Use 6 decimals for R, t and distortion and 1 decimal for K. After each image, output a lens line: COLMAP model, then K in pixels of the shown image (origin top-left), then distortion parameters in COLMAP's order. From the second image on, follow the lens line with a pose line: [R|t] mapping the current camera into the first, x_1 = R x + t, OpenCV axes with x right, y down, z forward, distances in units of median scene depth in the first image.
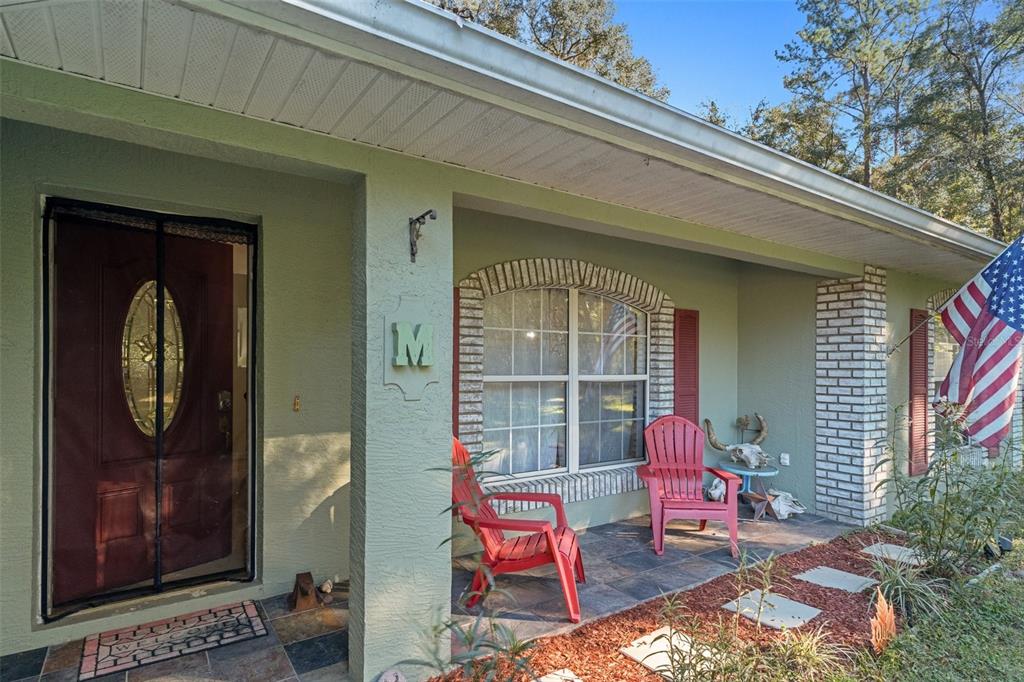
lens RADIAL K [[543.3, 0, 511.4], [0, 543.3, 367.3], [0, 0, 1]] dist [0.000537, 0.000335]
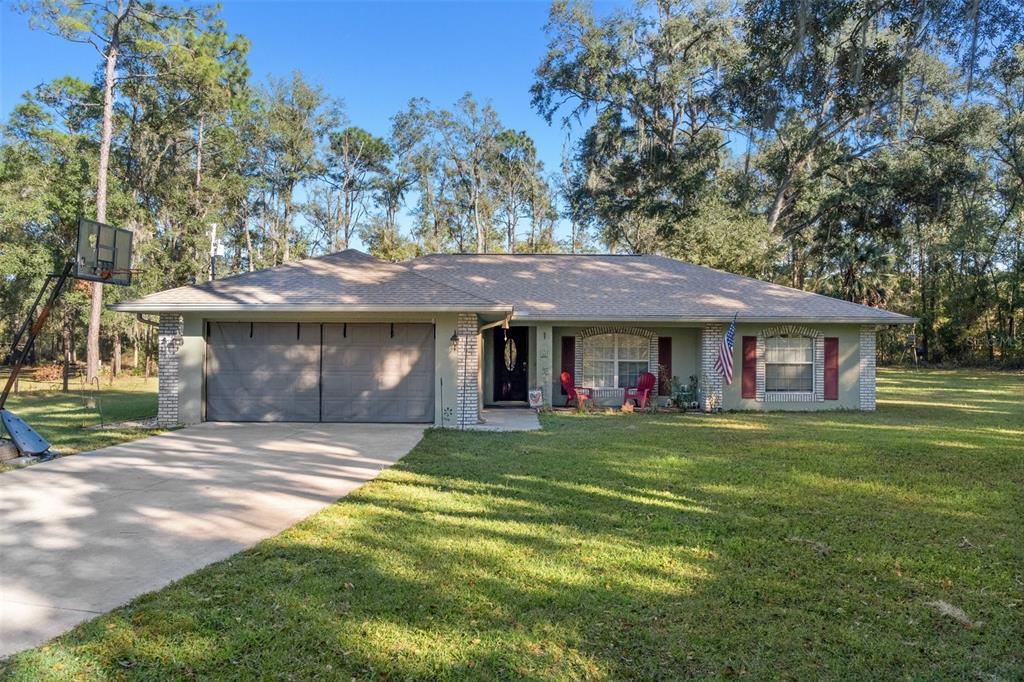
lens RADIAL K [[761.7, 0, 512.0], [0, 761.7, 341.0], [0, 0, 1]] dist [-0.001318, -0.000312]
pose [[0.822691, -0.005392, -0.568463, 2.222396], [-0.005526, 0.999832, -0.017482, -0.014196], [0.568461, 0.017524, 0.822523, -3.157998]]
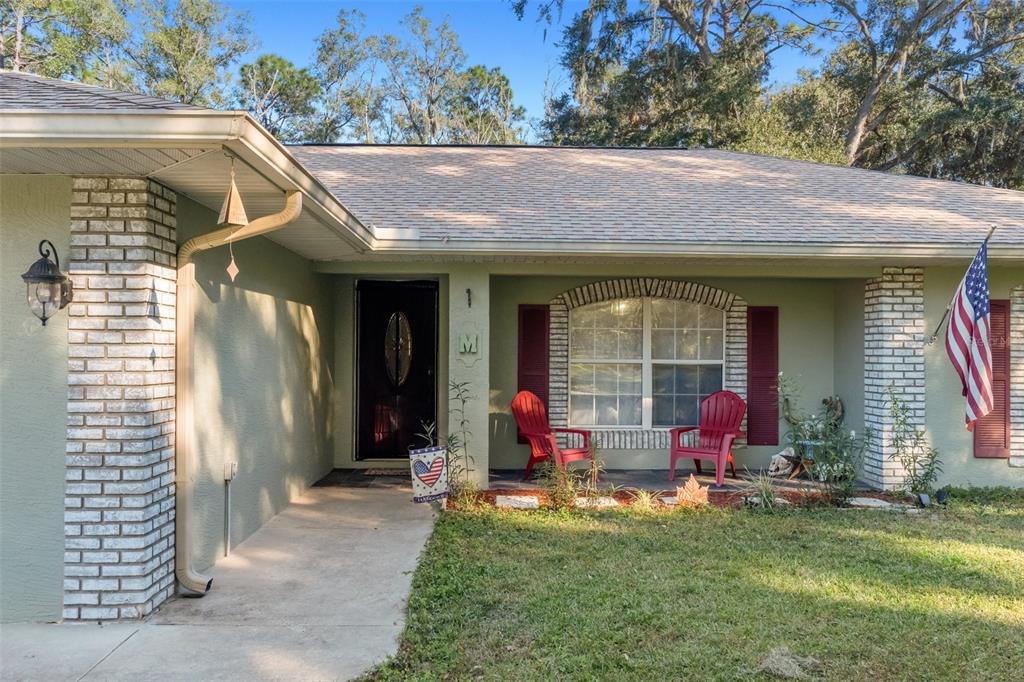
lens RADIAL K [[803.0, 0, 512.0], [0, 803.0, 341.0], [0, 0, 1]] dist [-0.000317, -0.000449]
pose [[0.833820, -0.005617, -0.552008, 0.966708], [-0.003831, 0.999865, -0.015961, 0.001500], [0.552023, 0.015423, 0.833686, -0.912015]]
